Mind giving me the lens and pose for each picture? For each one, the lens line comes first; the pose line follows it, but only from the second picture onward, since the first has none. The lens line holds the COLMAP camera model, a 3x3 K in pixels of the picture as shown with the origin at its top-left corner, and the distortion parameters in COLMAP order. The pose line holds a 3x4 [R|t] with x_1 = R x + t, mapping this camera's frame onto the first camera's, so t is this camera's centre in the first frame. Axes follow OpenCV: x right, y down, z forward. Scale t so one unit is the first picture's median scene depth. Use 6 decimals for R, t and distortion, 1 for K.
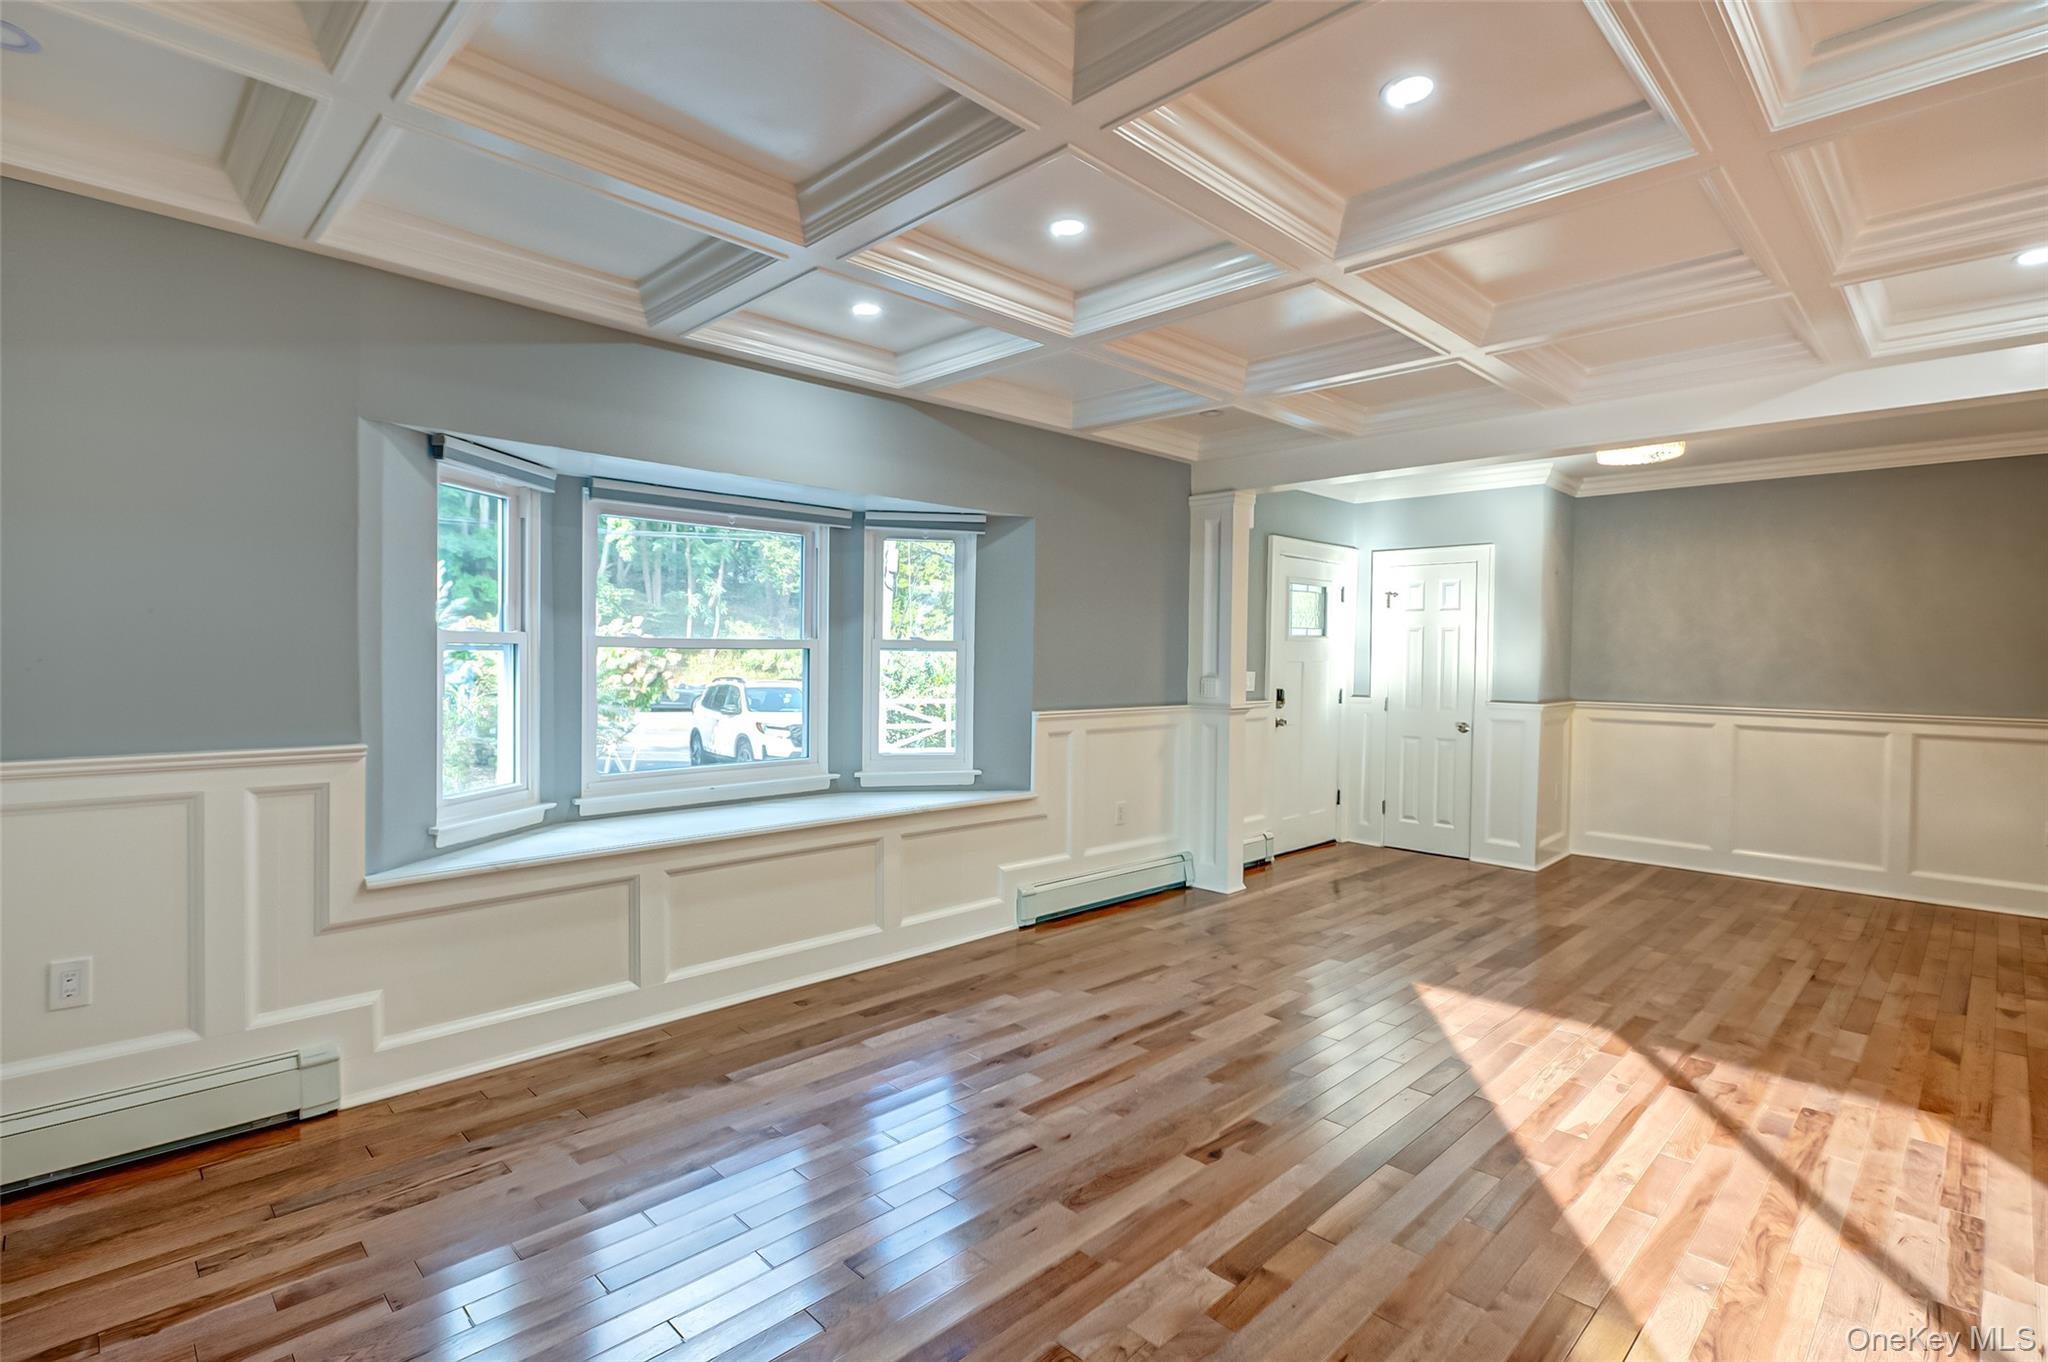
lens RADIAL K [[978.8, 0, 1034.2], [0, 978.8, 670.1], [0, 0, 1]] dist [-0.014471, 0.002086]
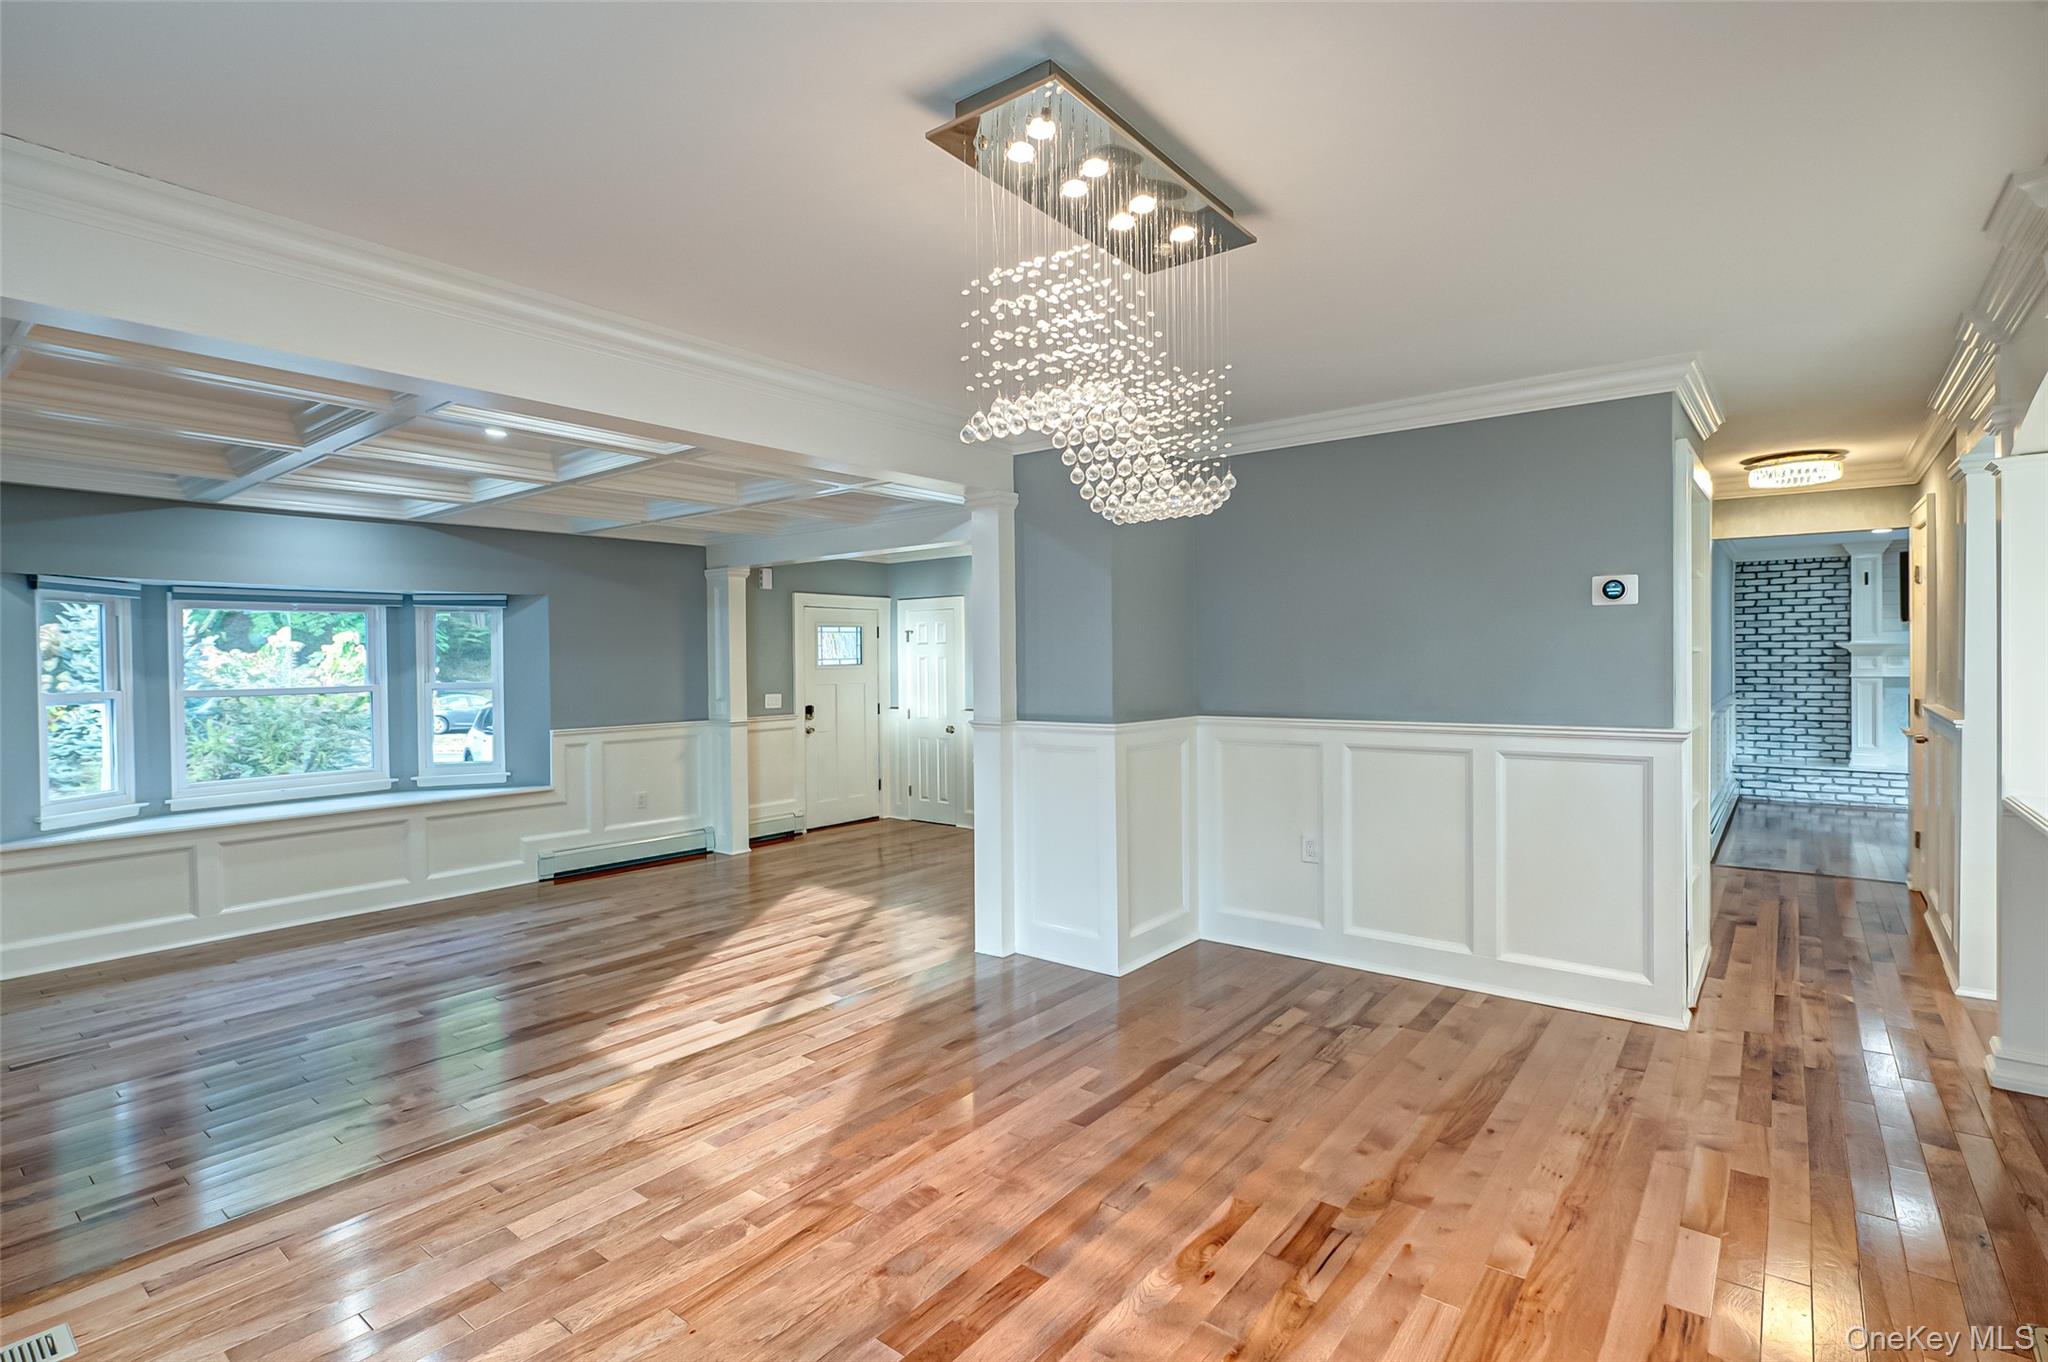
lens RADIAL K [[975.2, 0, 1032.4], [0, 975.2, 673.1], [0, 0, 1]] dist [-0.004042, -0.002088]
pose [[0.992527, -0.024660, 0.119504, 0.538722], [0.025060, 0.999684, -0.001846, -0.021264], [-0.119420, 0.004827, 0.992832, -0.510842]]
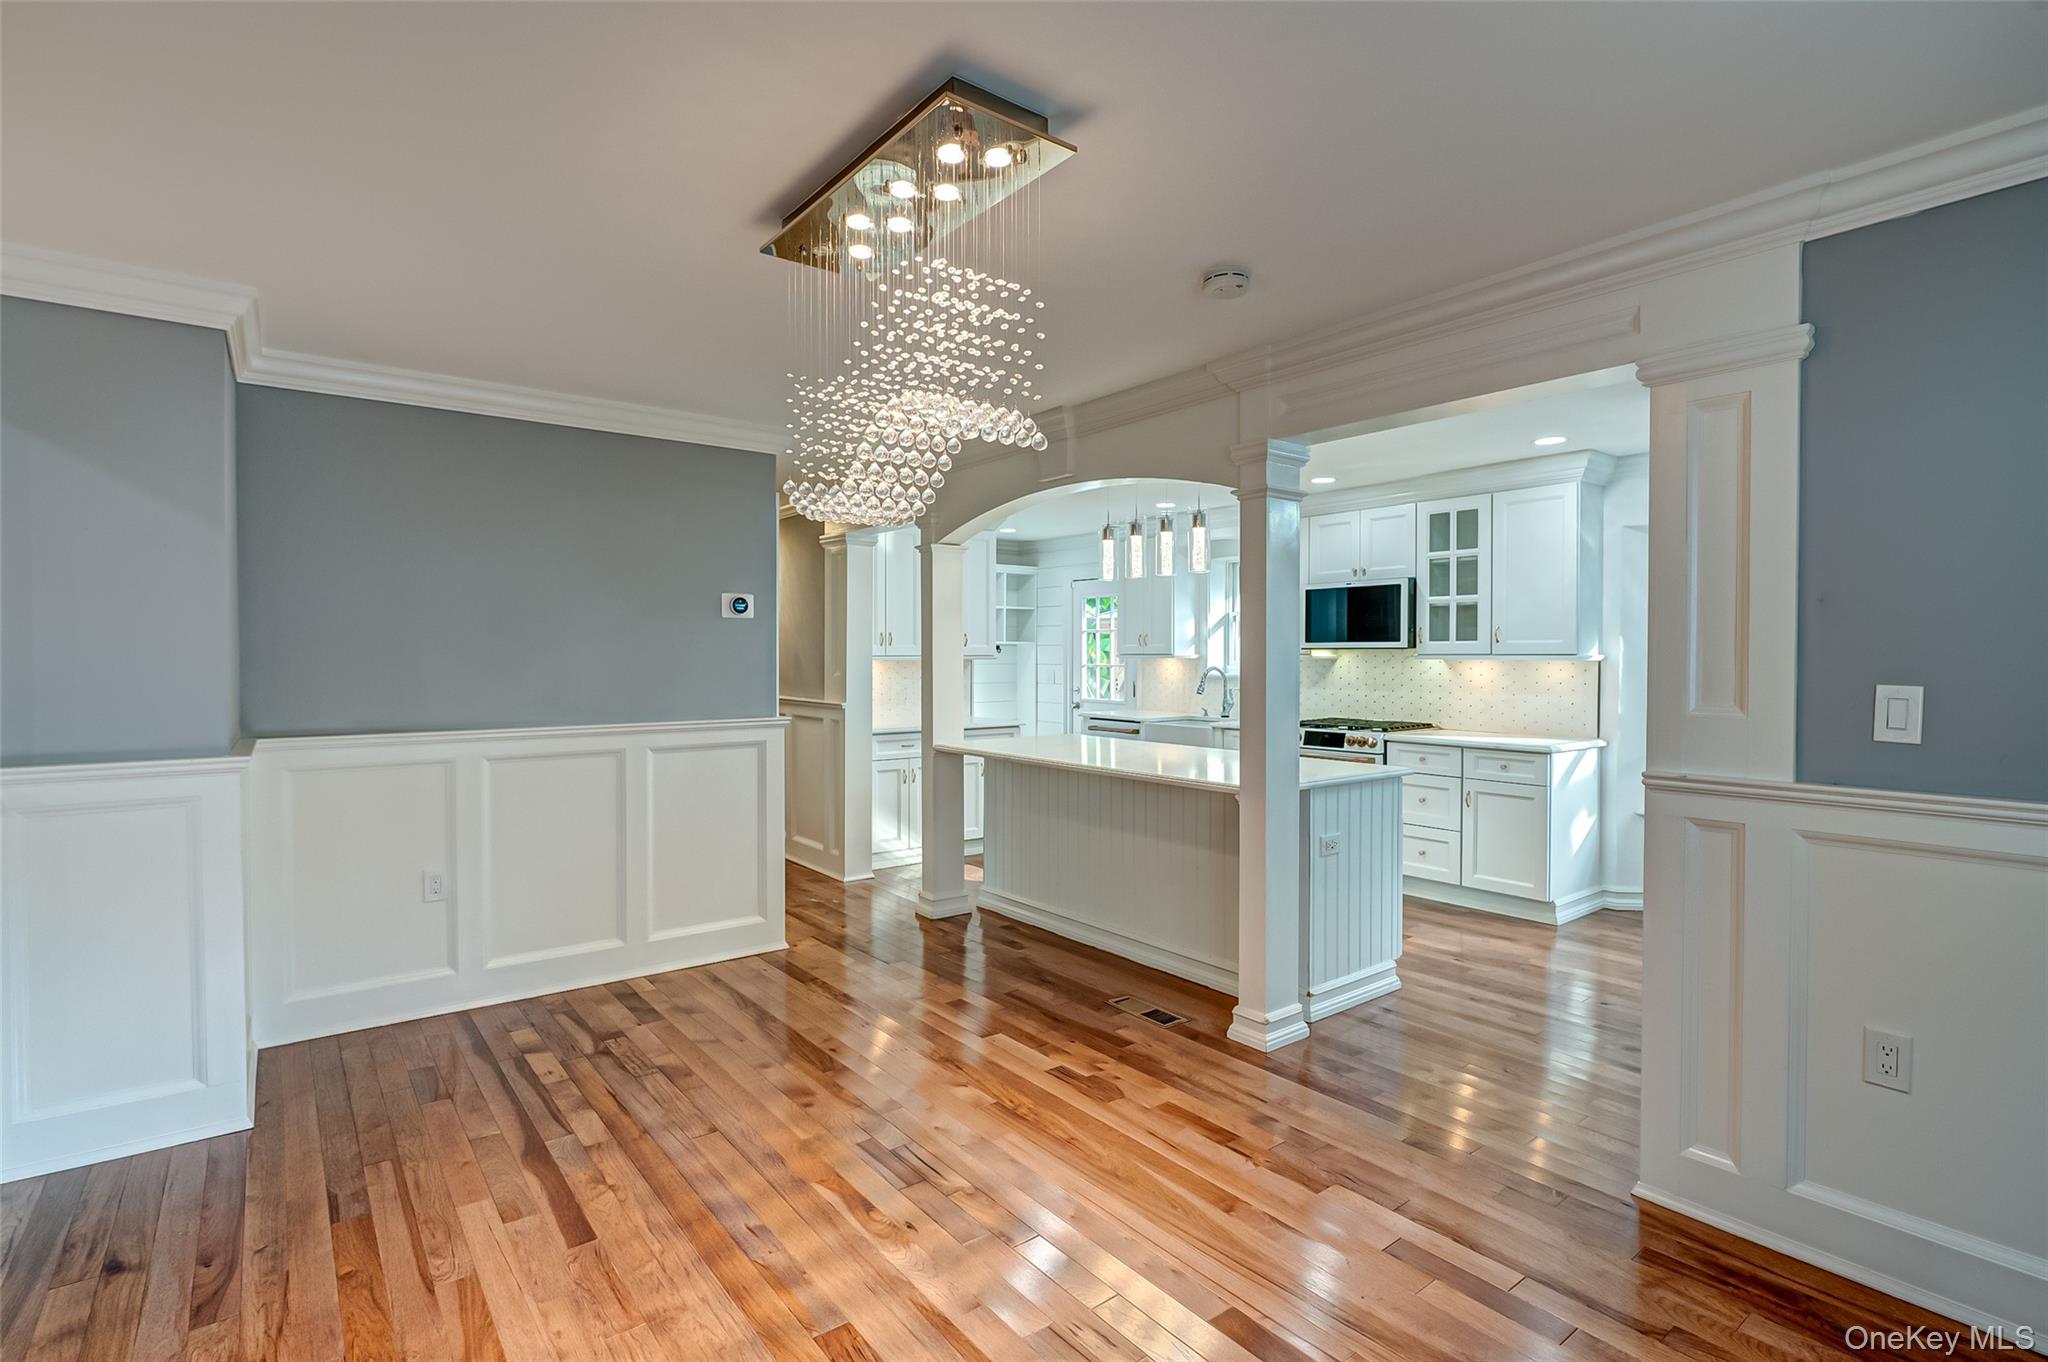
lens RADIAL K [[975.2, 0, 1025.3], [0, 975.2, 669.6], [0, 0, 1]] dist [-0.004042, -0.002088]
pose [[0.130515, -0.026500, 0.991092, 0.201080], [0.019754, 0.999514, 0.024124, -0.032434], [-0.991250, 0.016430, 0.130975, -0.205227]]
